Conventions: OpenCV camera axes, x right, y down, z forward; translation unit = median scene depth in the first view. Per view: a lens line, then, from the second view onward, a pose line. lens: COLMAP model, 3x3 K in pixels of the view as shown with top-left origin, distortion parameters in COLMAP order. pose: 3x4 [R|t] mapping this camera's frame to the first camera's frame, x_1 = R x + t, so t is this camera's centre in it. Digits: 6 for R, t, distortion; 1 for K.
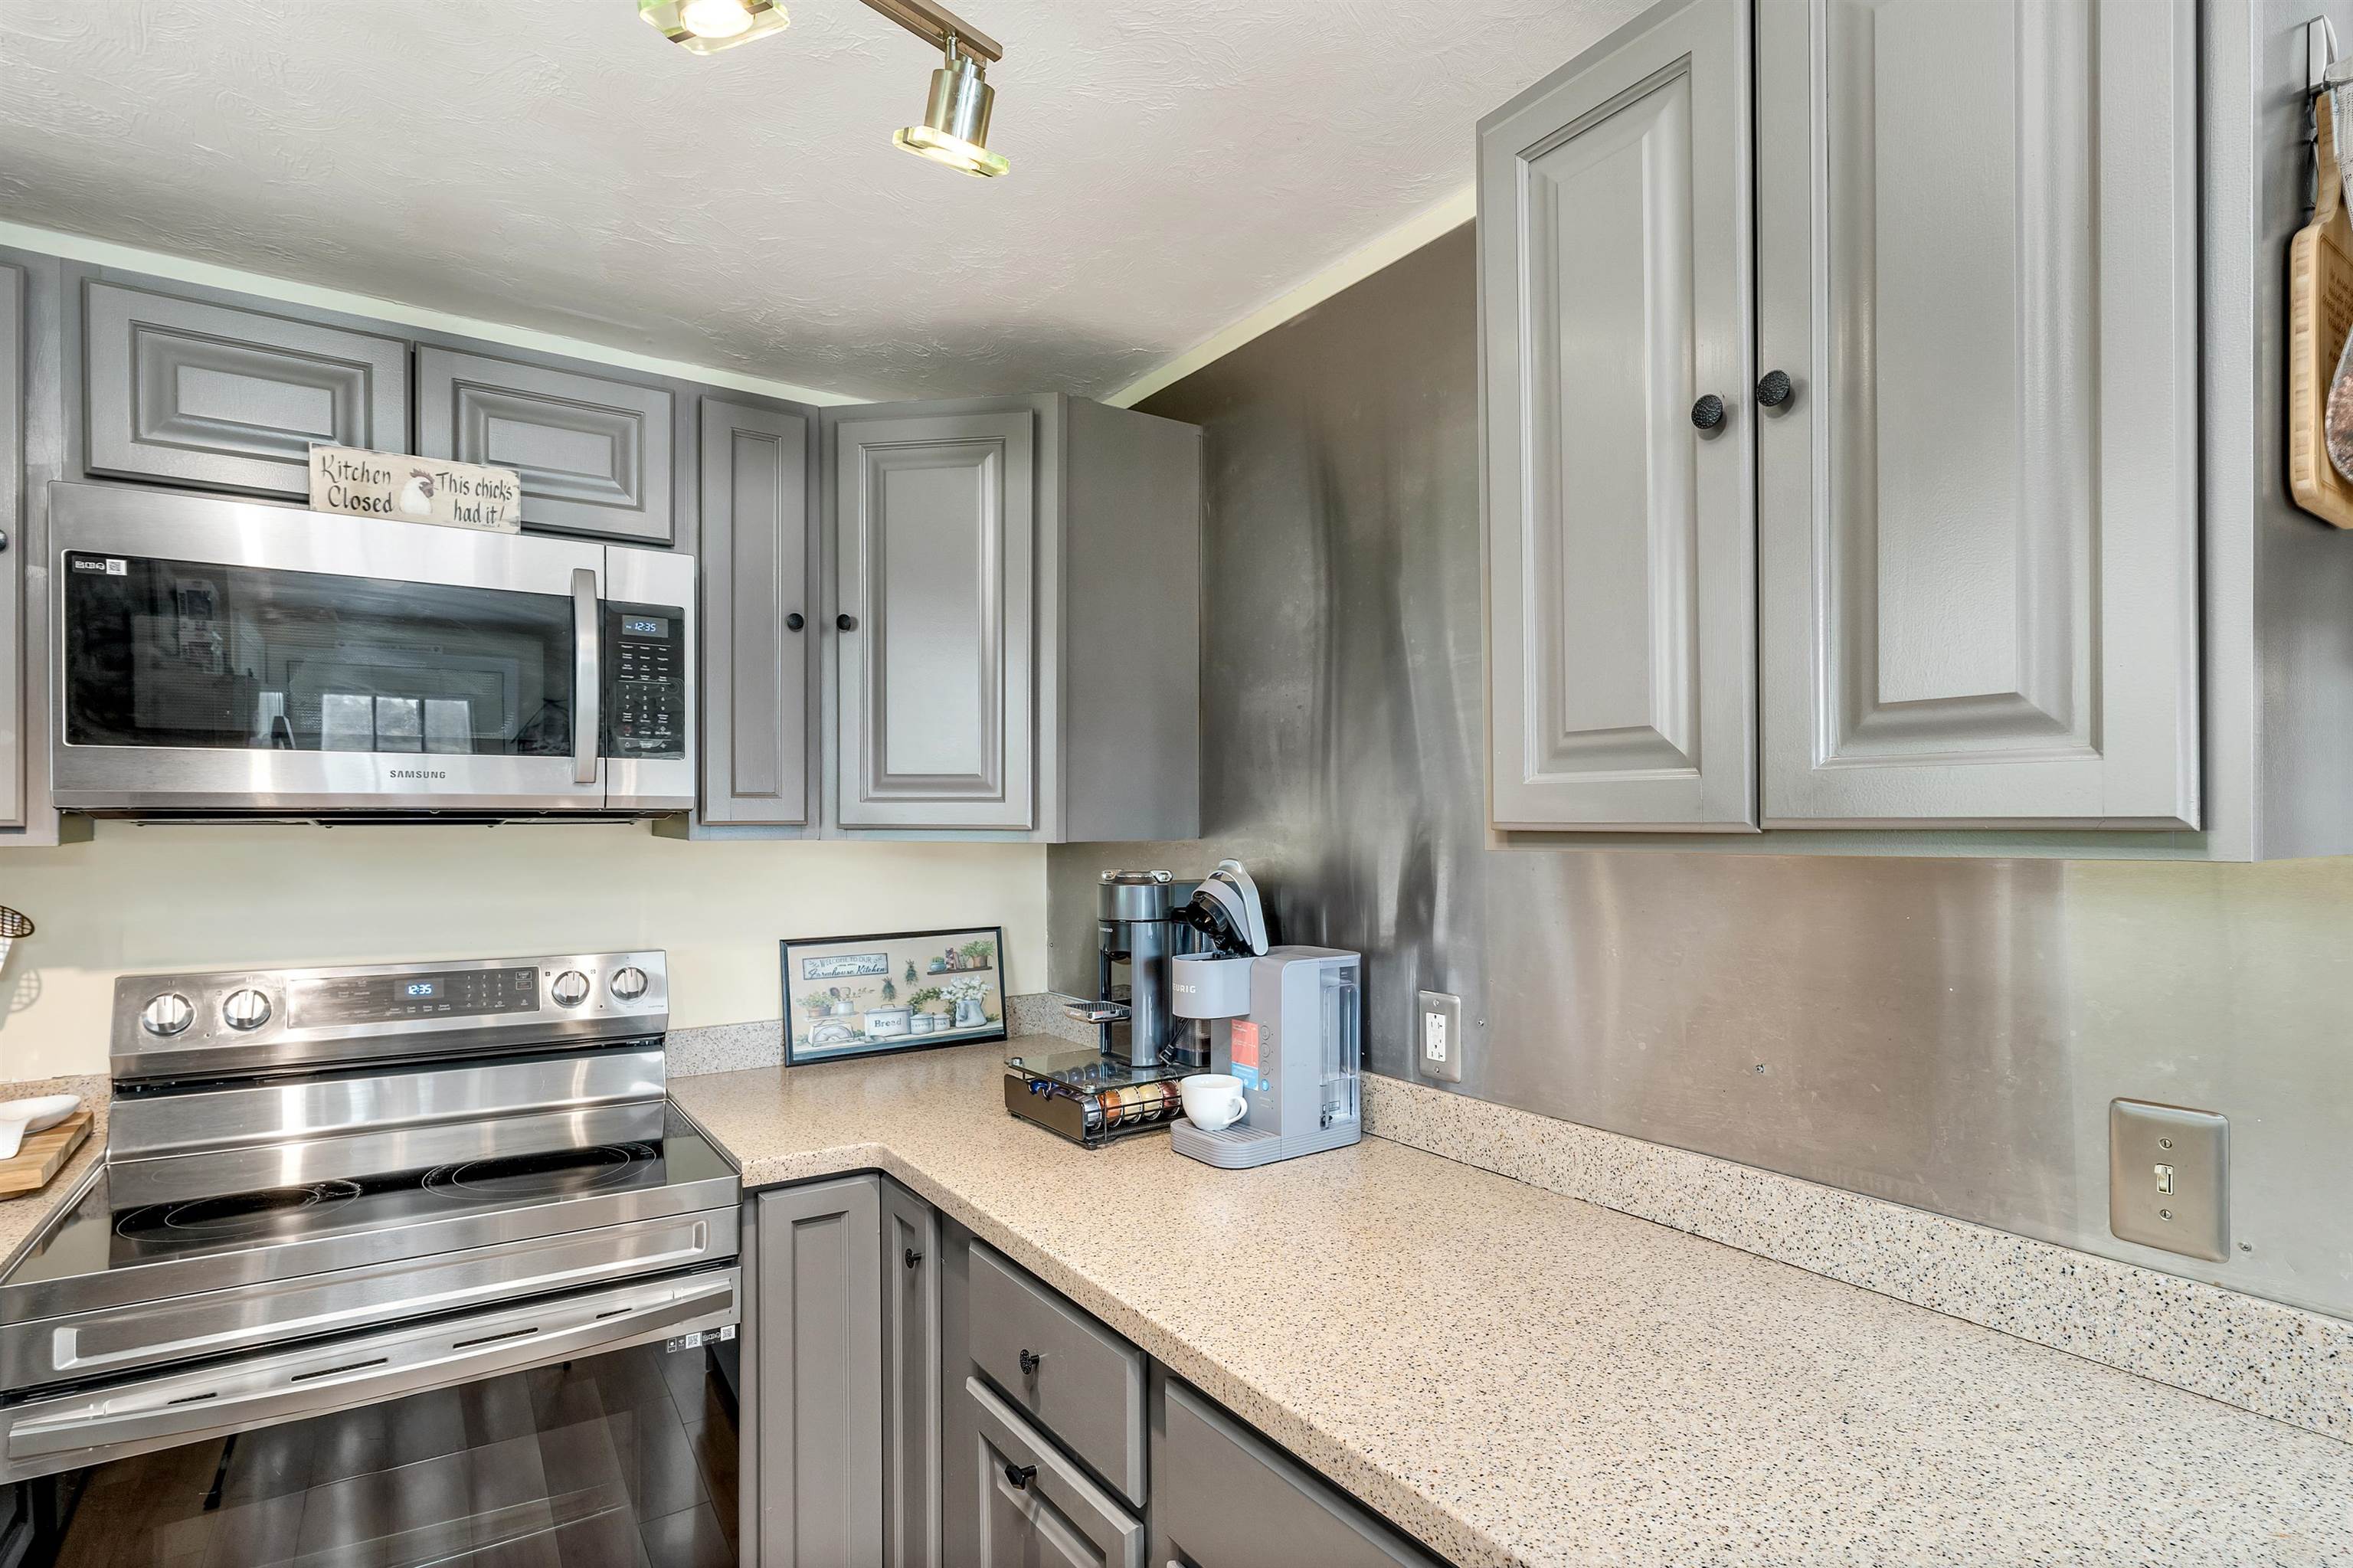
lens RADIAL K [[1187.2, 0, 1177.6], [0, 1187.2, 806.0], [0, 0, 1]] dist [0.000118, 0.000252]
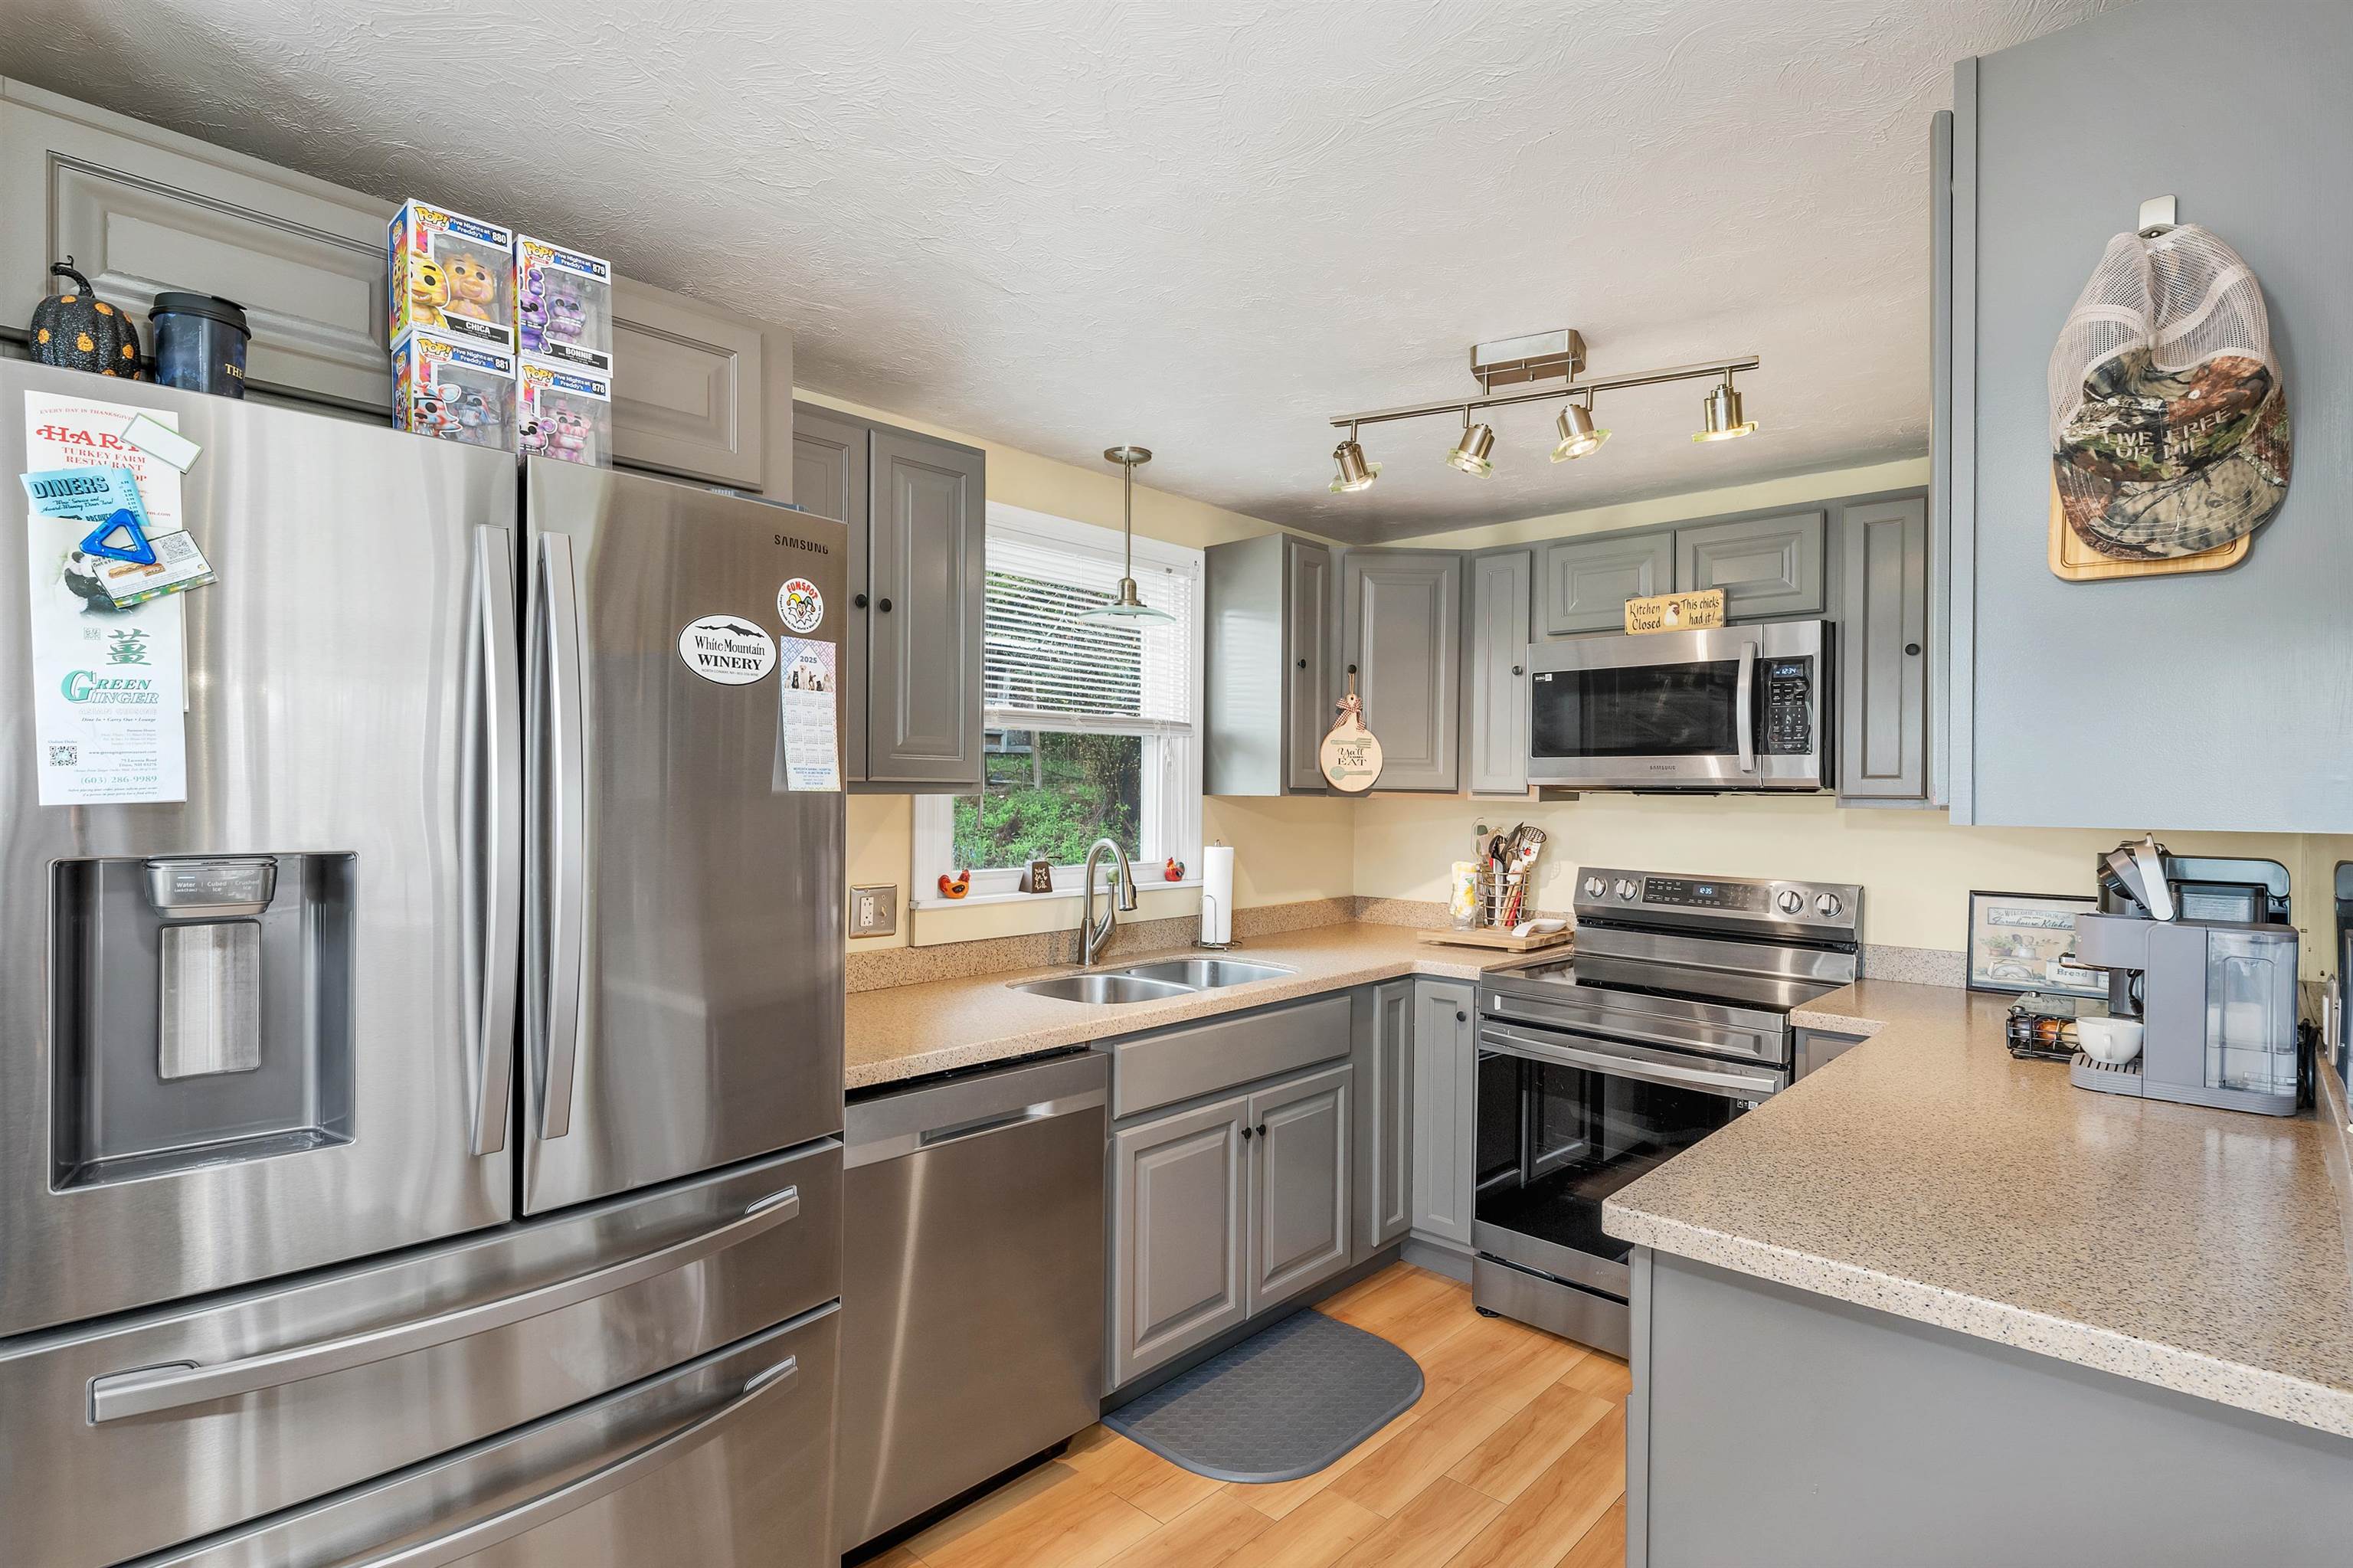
lens RADIAL K [[1187.2, 0, 1179.4], [0, 1187.2, 791.1], [0, 0, 1]] dist [0.000118, 0.000252]
pose [[0.222363, 0.002615, -0.974960, 0.919896], [-0.003271, 0.999993, 0.001936, 0.008181], [0.974958, 0.002759, 0.222370, -0.140324]]
